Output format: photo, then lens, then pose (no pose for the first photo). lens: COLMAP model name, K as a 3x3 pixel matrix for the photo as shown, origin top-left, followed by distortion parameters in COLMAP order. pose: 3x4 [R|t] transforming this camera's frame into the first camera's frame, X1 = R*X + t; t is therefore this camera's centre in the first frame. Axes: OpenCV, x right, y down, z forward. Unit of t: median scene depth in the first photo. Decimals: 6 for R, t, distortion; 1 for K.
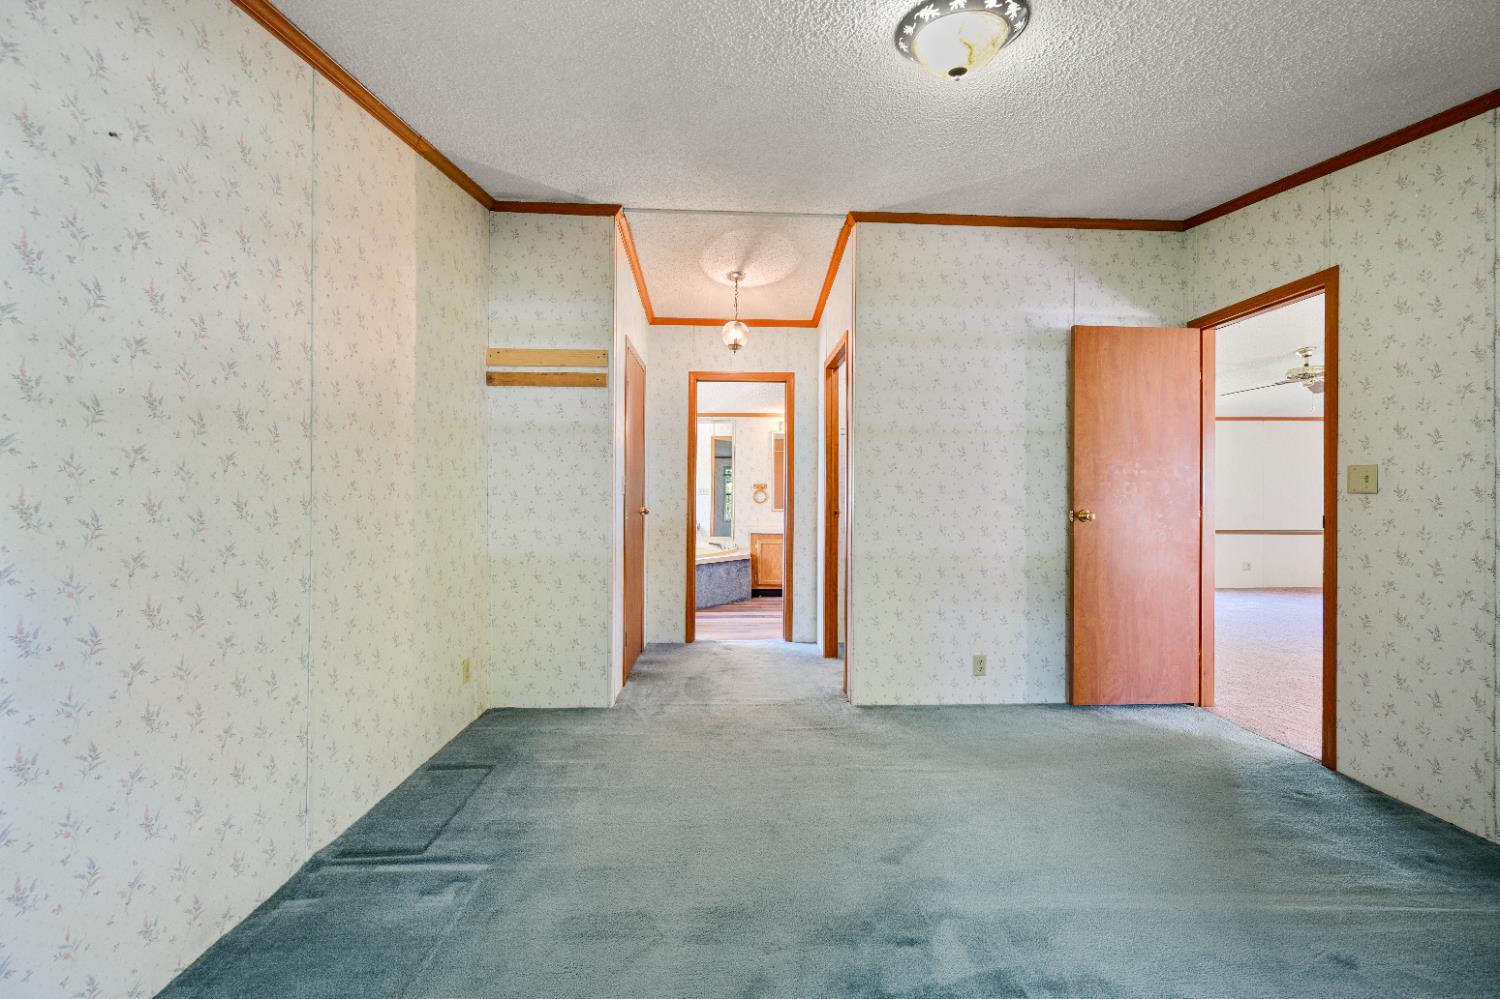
lens RADIAL K [[605.5, 0, 753.8], [0, 605.5, 490.1], [0, 0, 1]] dist [-0.000643, 0.000001]
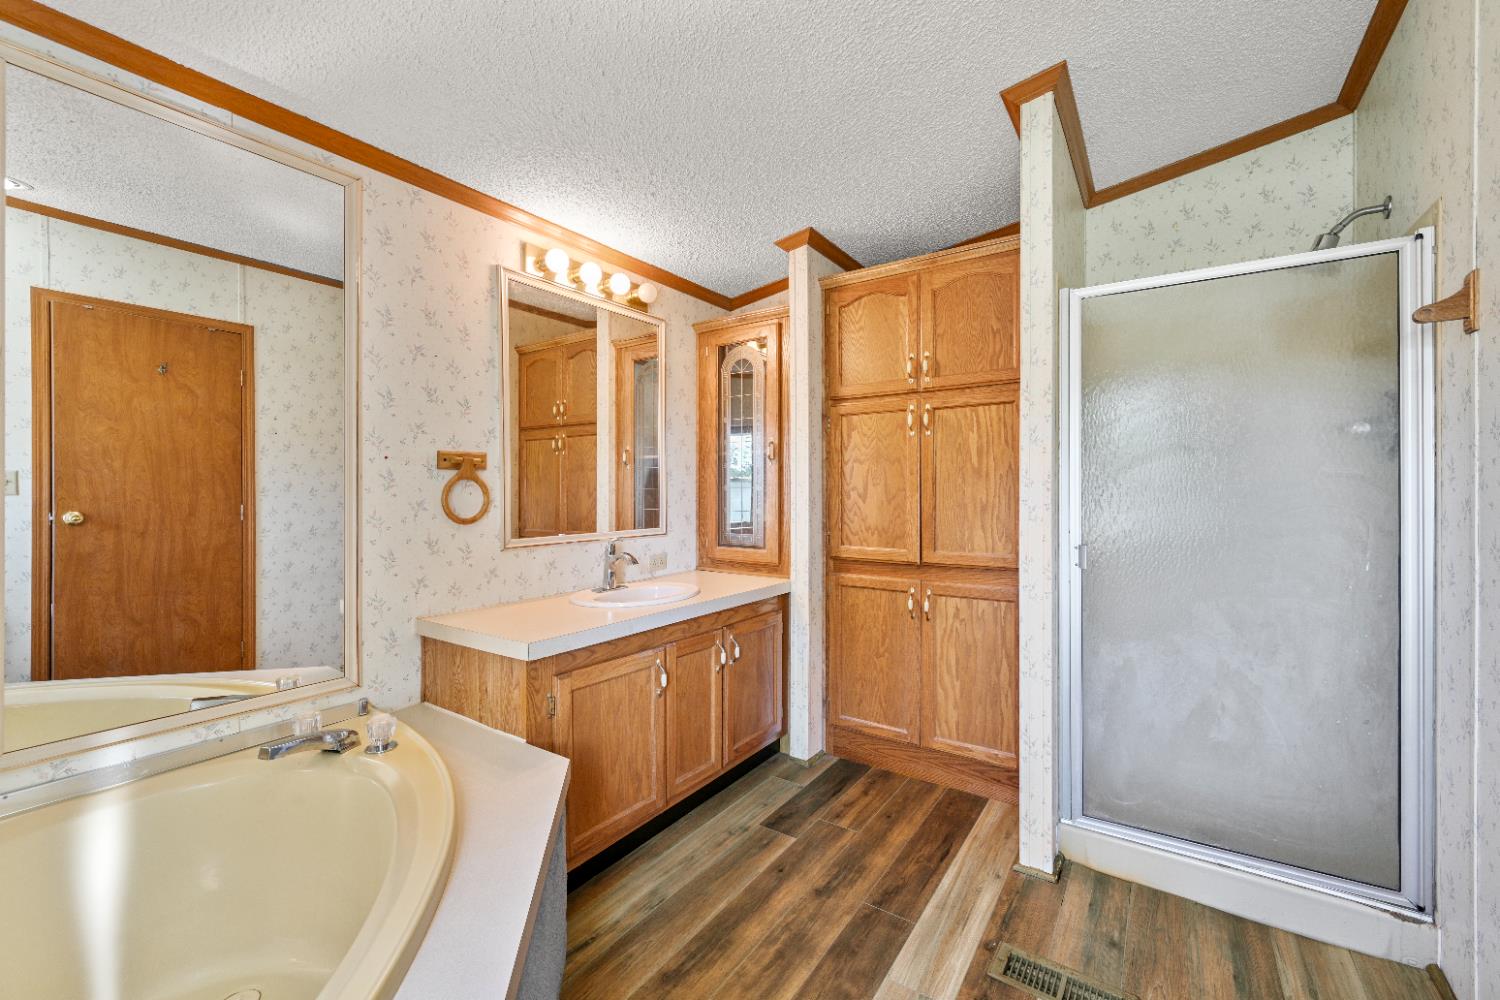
lens RADIAL K [[605.5, 0, 753.8], [0, 605.5, 490.6], [0, 0, 1]] dist [-0.000643, 0.000001]
pose [[0.601302, -0.006457, 0.798996, -0.126857], [-0.000518, 0.999964, 0.008471, 0.004365], [-0.799021, -0.005507, 0.601277, 0.736720]]
